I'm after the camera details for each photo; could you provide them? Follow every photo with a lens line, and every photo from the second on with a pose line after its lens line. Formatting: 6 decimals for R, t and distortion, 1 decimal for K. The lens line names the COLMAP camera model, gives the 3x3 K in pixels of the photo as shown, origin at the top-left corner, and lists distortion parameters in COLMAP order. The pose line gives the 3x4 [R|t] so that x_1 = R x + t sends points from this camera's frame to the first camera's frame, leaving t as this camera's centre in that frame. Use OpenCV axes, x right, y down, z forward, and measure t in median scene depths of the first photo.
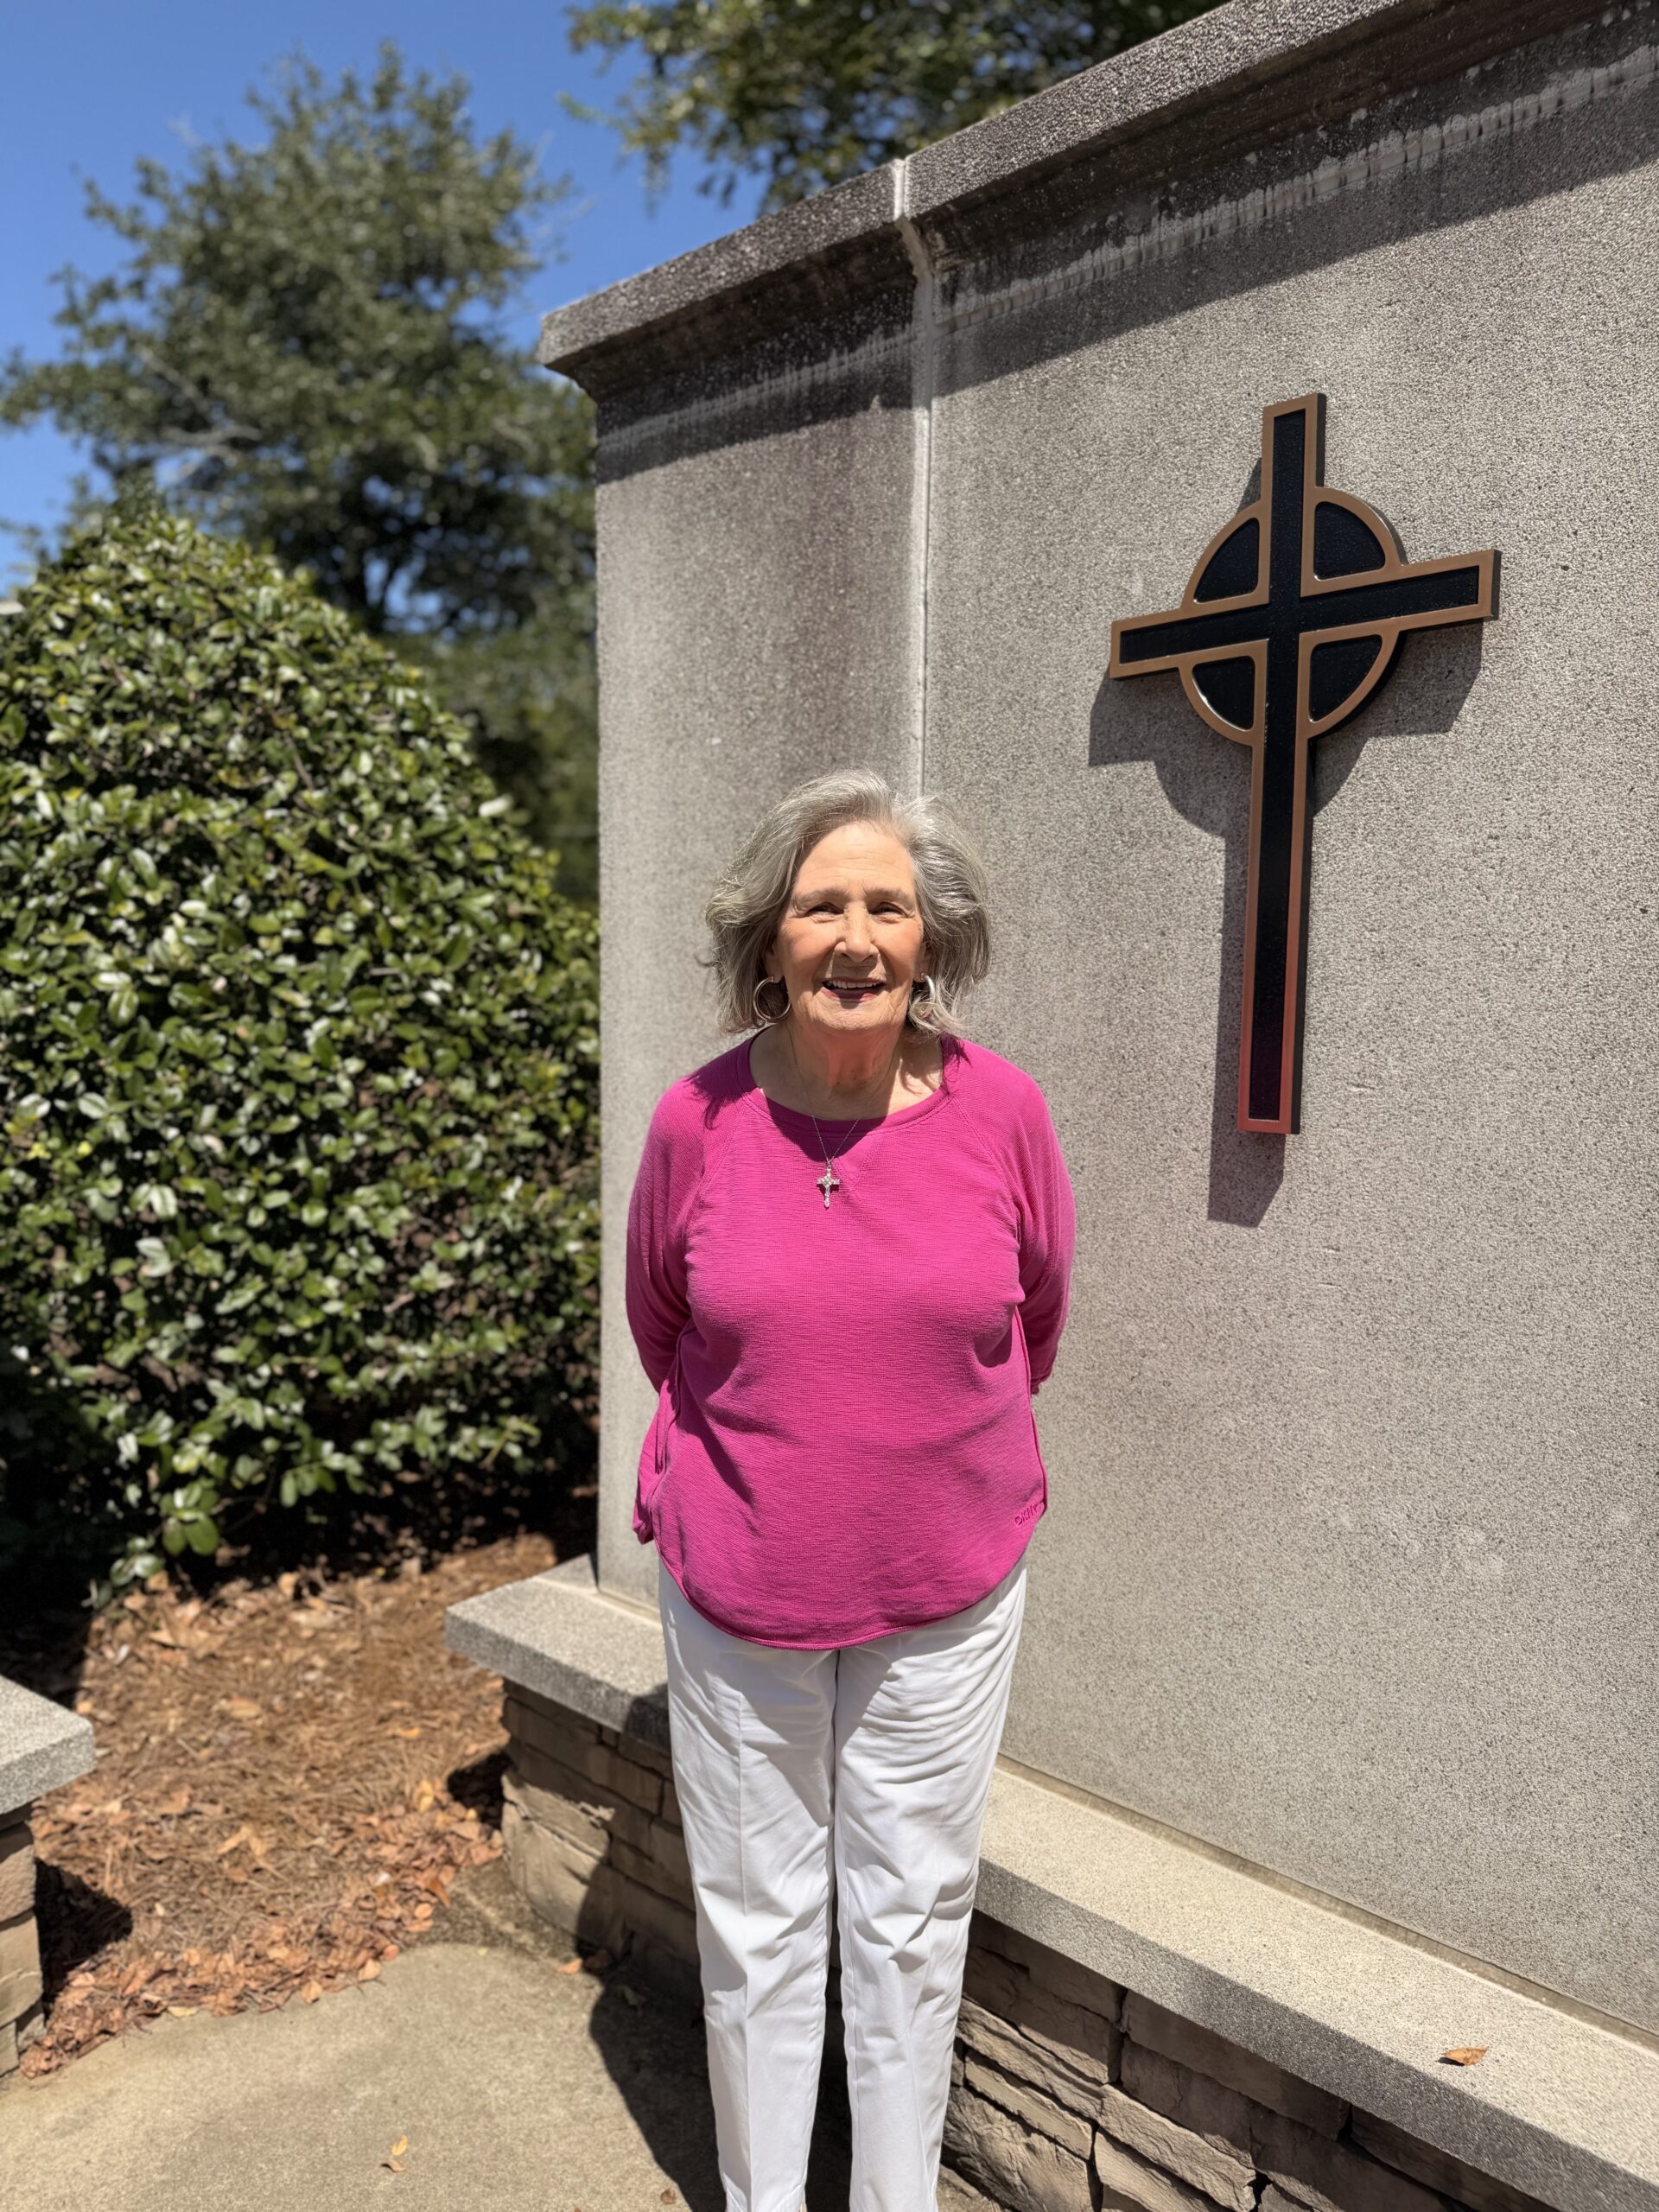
lens RADIAL K [[1594.0, 0, 829.5], [0, 1594.0, 1106.0], [0, 0, 1]] dist [0.009744, -0.021592]
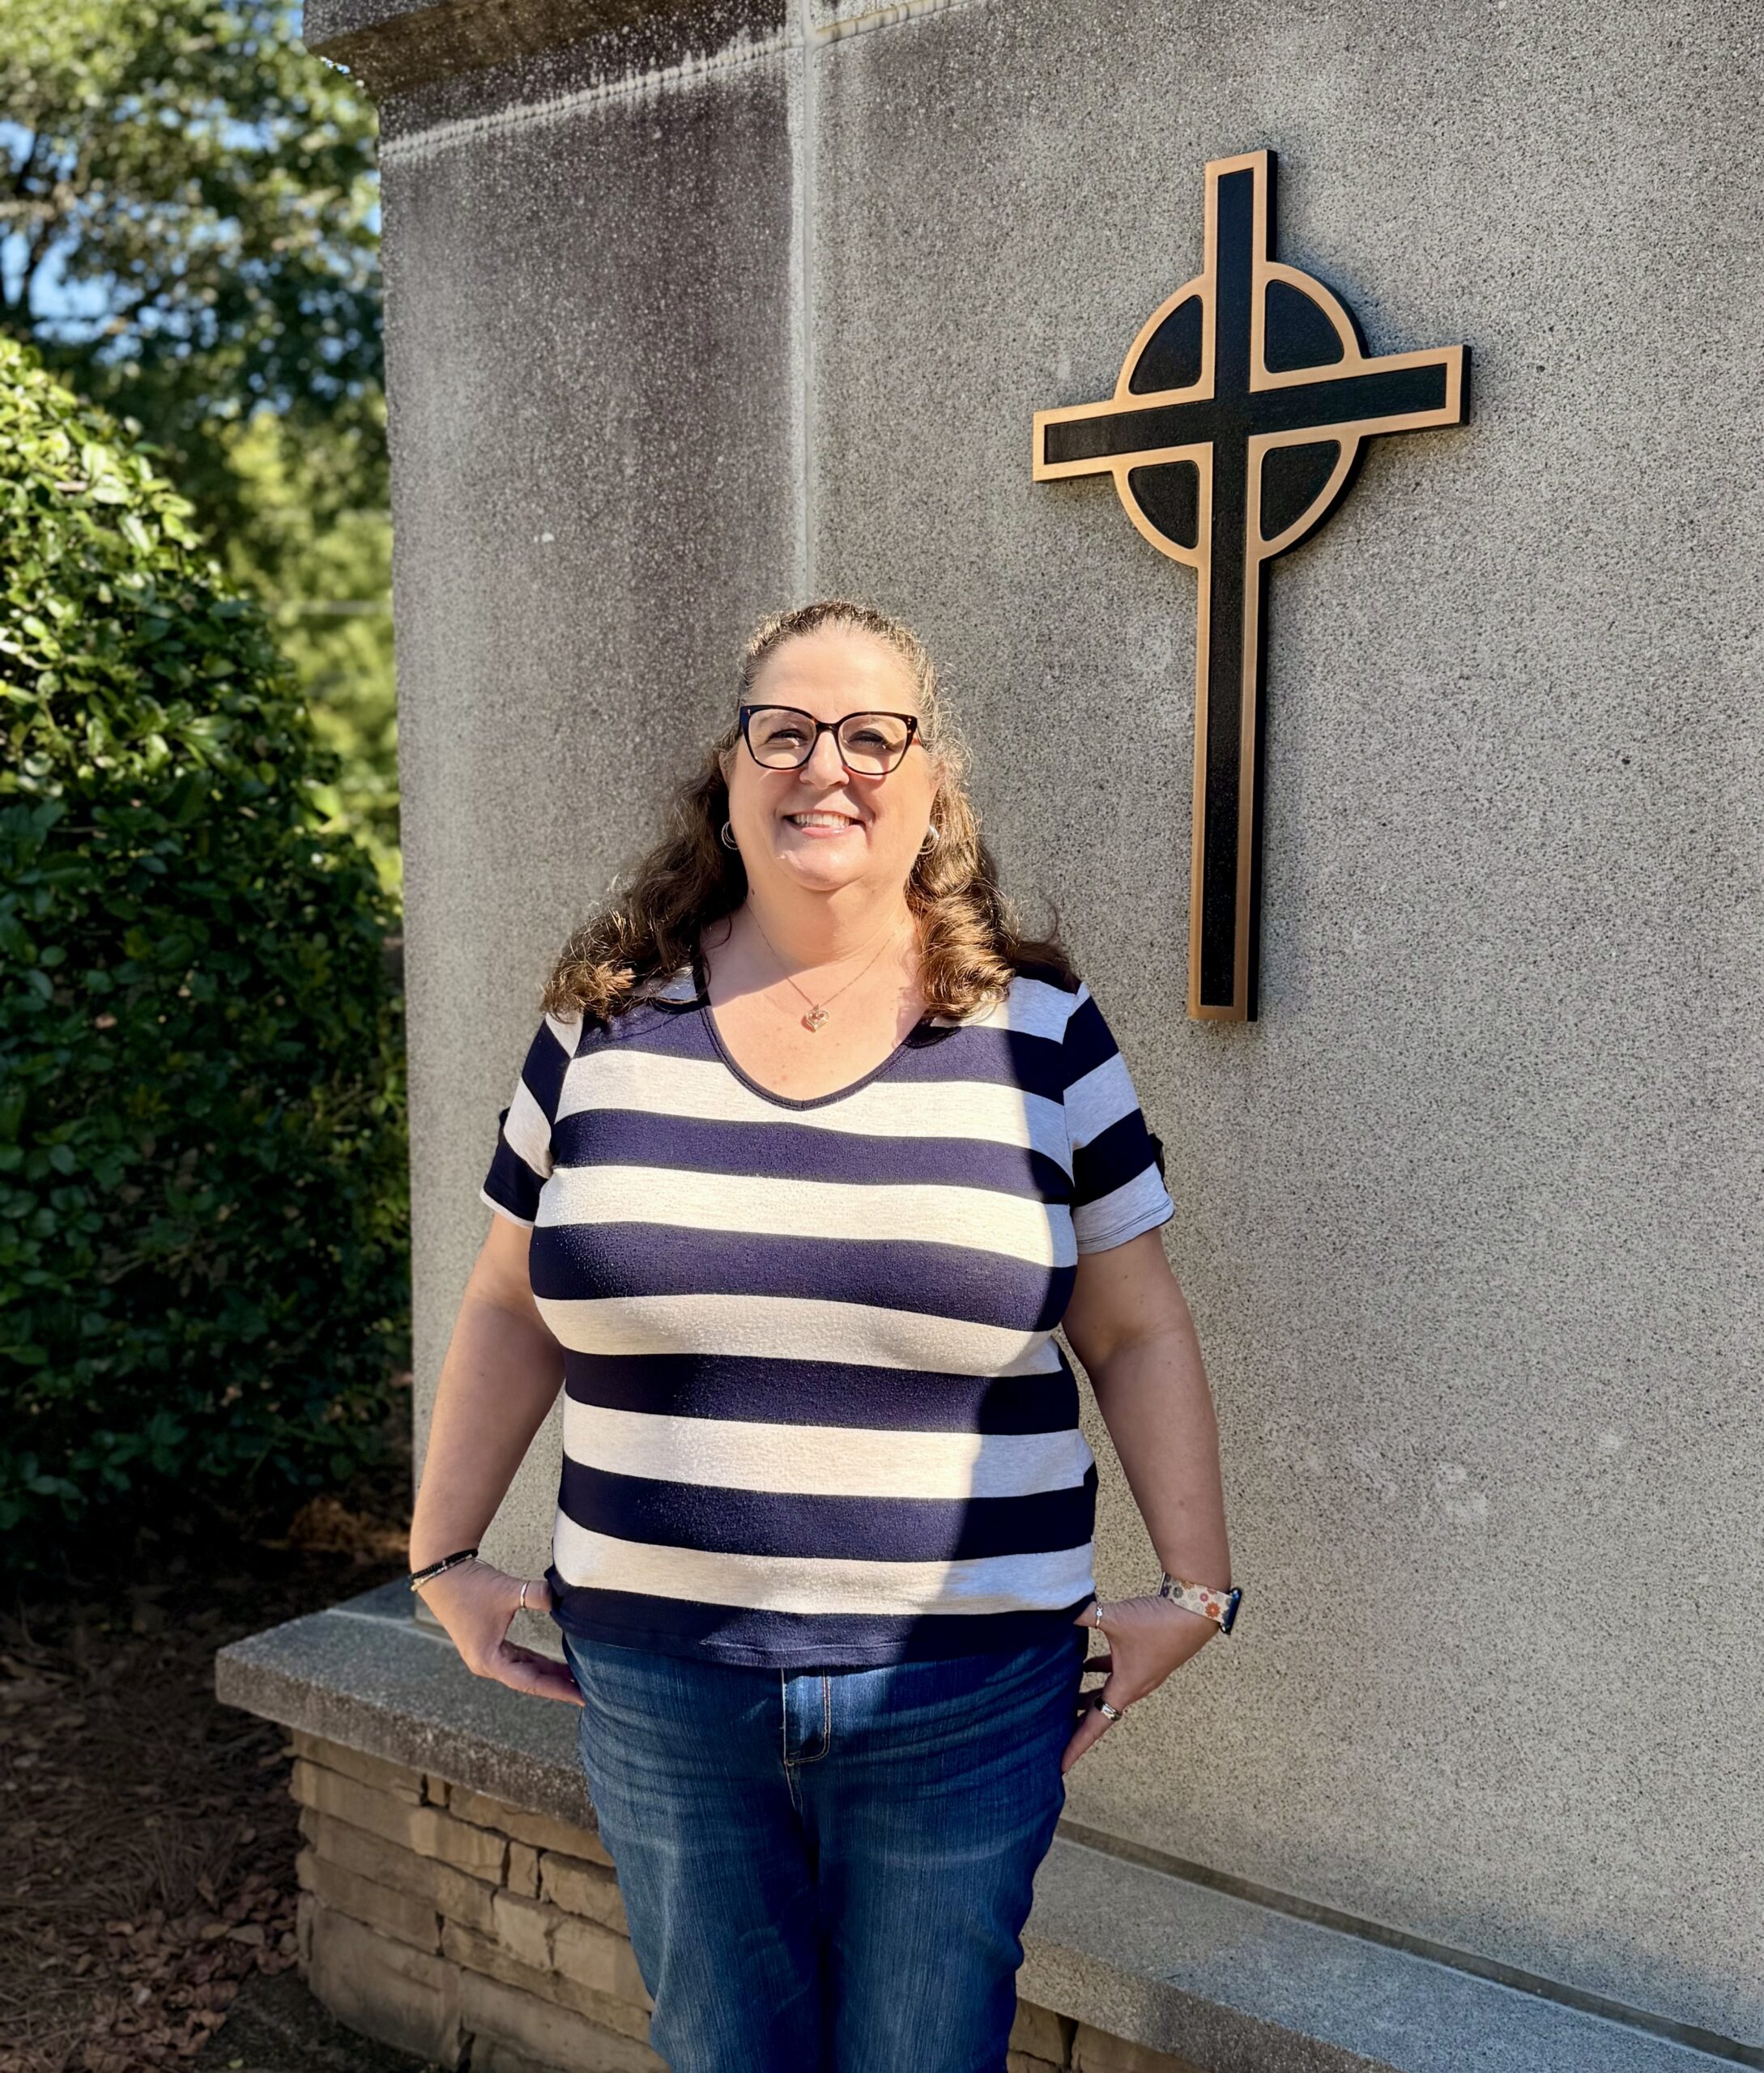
lens RADIAL K [[2212.4, 0, 877.9], [0, 2212.4, 1068.8], [0, 0, 1]] dist [0.216436, -0.546889]
pose [[0.995656, -0.020518, 0.090821, -0.014242], [0.017756, 0.999358, 0.031123, 0.001606], [-0.091401, -0.029375, 0.995381, -0.136062]]
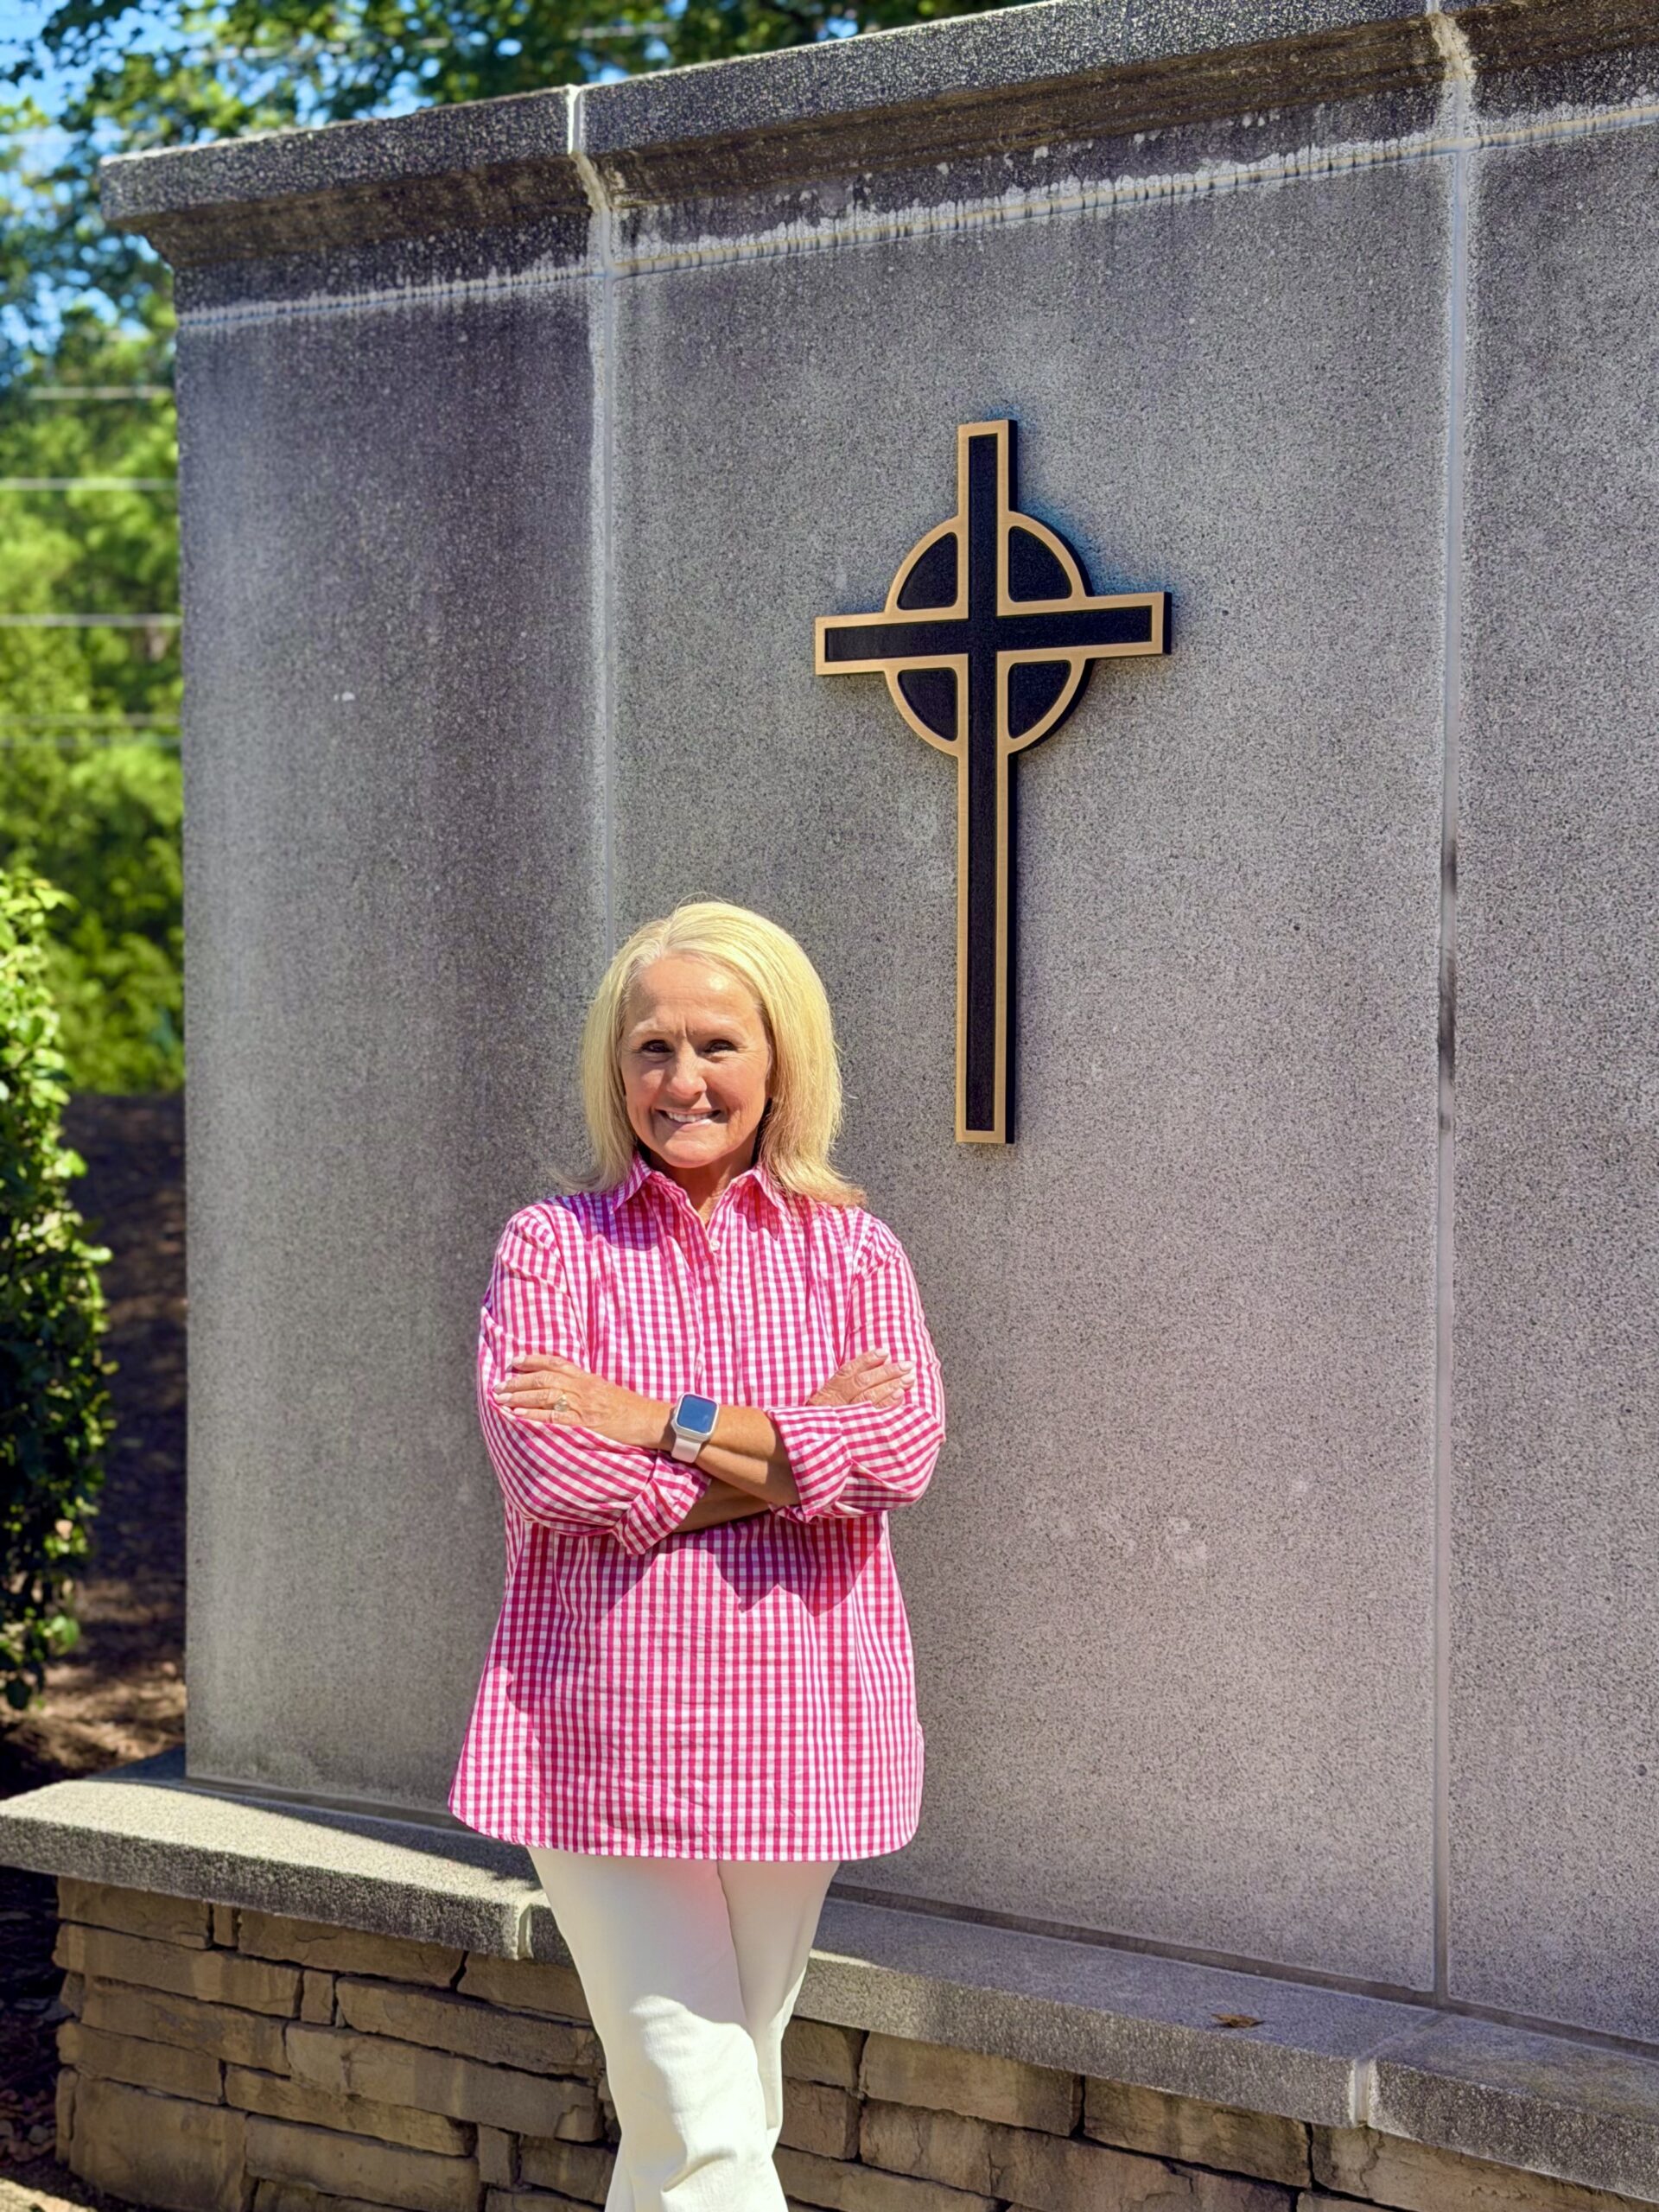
lens RADIAL K [[3363.6, 0, 814.5], [0, 3363.6, 1101.6], [0, 0, 1]] dist [0.156780, -0.122233]
pose [[0.985111, -0.017259, 0.171051, -0.136868], [0.022436, 0.999345, -0.028382, 0.035232], [-0.170449, 0.031797, 0.984853, -0.770775]]
